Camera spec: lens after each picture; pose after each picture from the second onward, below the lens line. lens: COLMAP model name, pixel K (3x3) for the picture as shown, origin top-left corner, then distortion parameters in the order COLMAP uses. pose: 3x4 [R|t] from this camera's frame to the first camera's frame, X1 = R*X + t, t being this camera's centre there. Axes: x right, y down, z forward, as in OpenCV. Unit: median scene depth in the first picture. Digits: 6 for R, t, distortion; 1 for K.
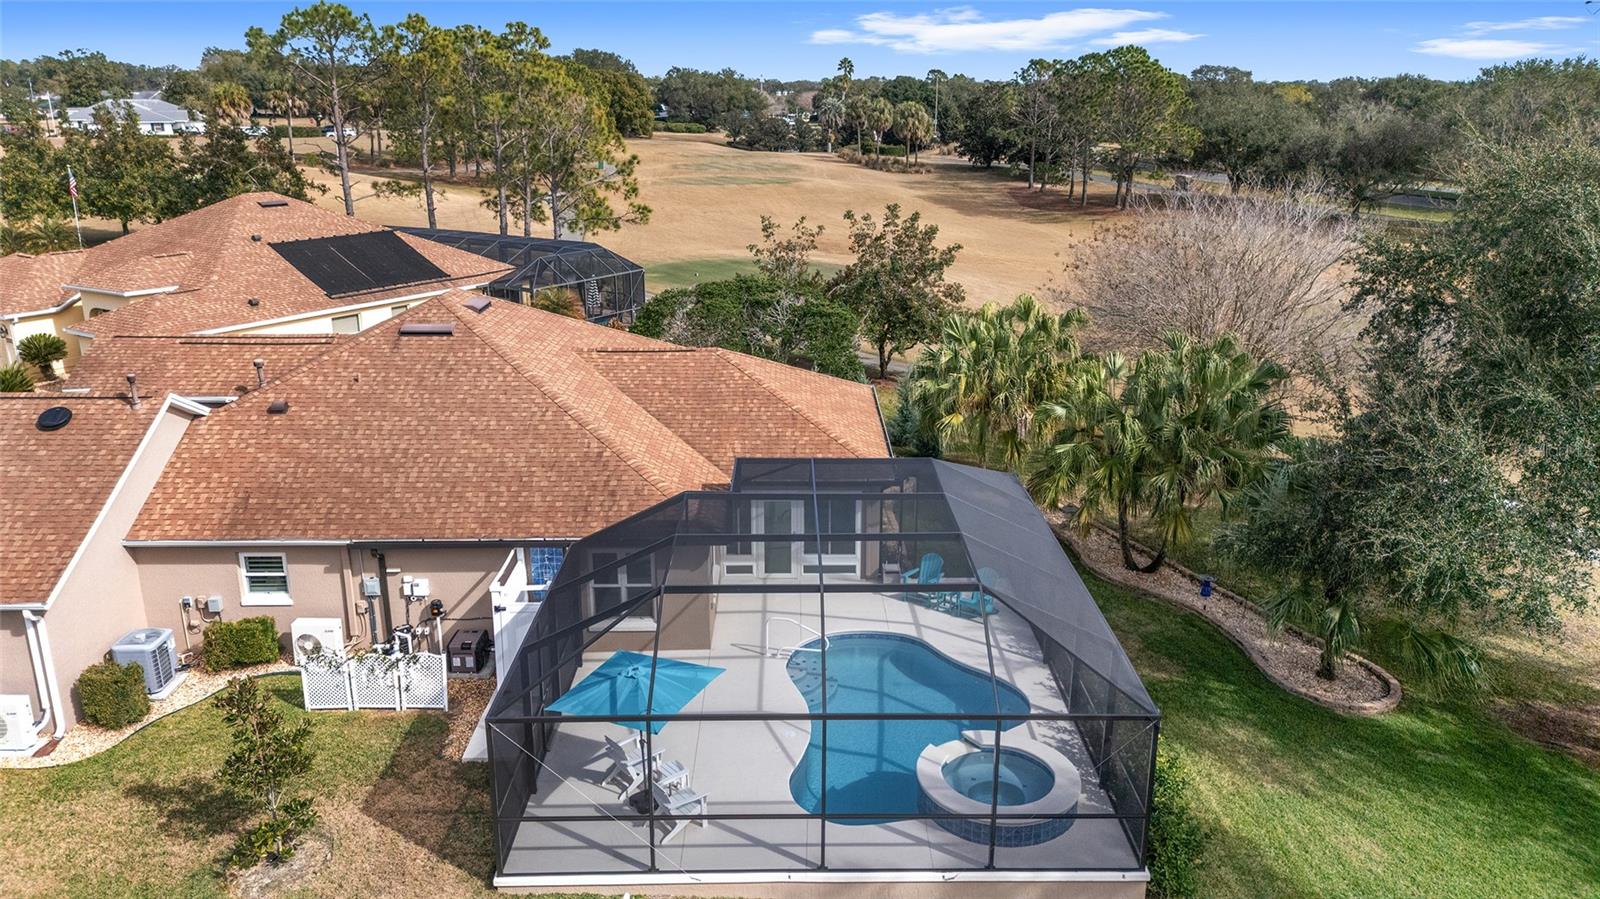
lens RADIAL K [[1182.0, 0, 805.8], [0, 1182.0, 441.9], [0, 0, 1]] dist [0.068582, -0.077746]
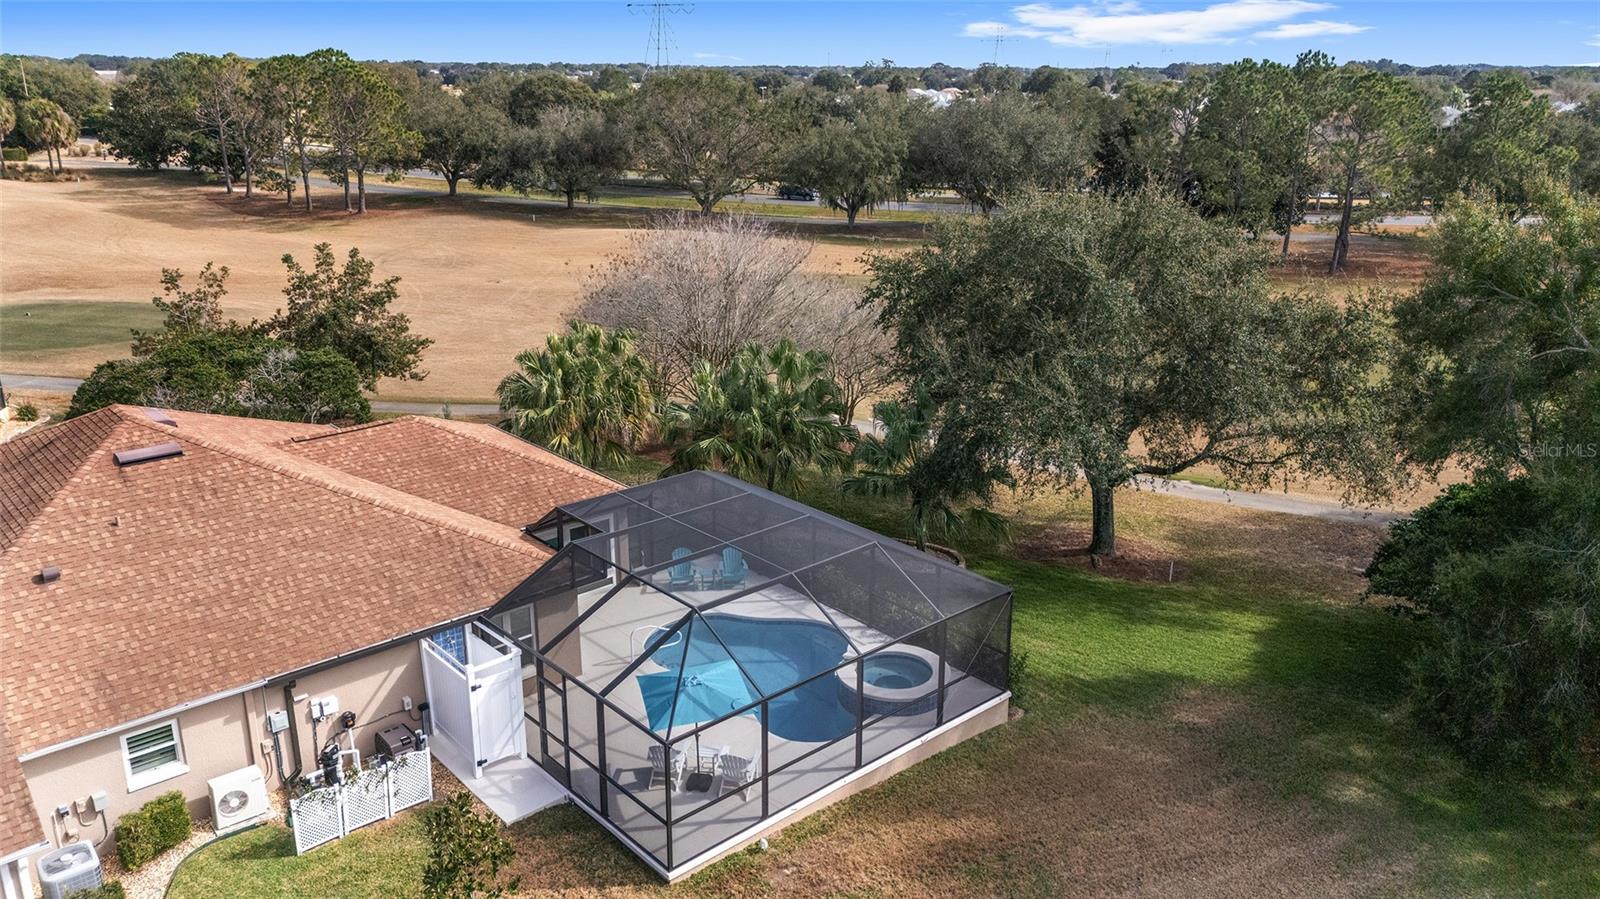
lens RADIAL K [[1182.0, 0, 796.1], [0, 1182.0, 448.2], [0, 0, 1]] dist [0.068582, -0.077746]
pose [[0.751615, -0.201334, 0.628124, -0.580756], [0.185737, 0.978345, 0.091337, -0.101069], [-0.632911, 0.048015, 0.772734, -0.028401]]
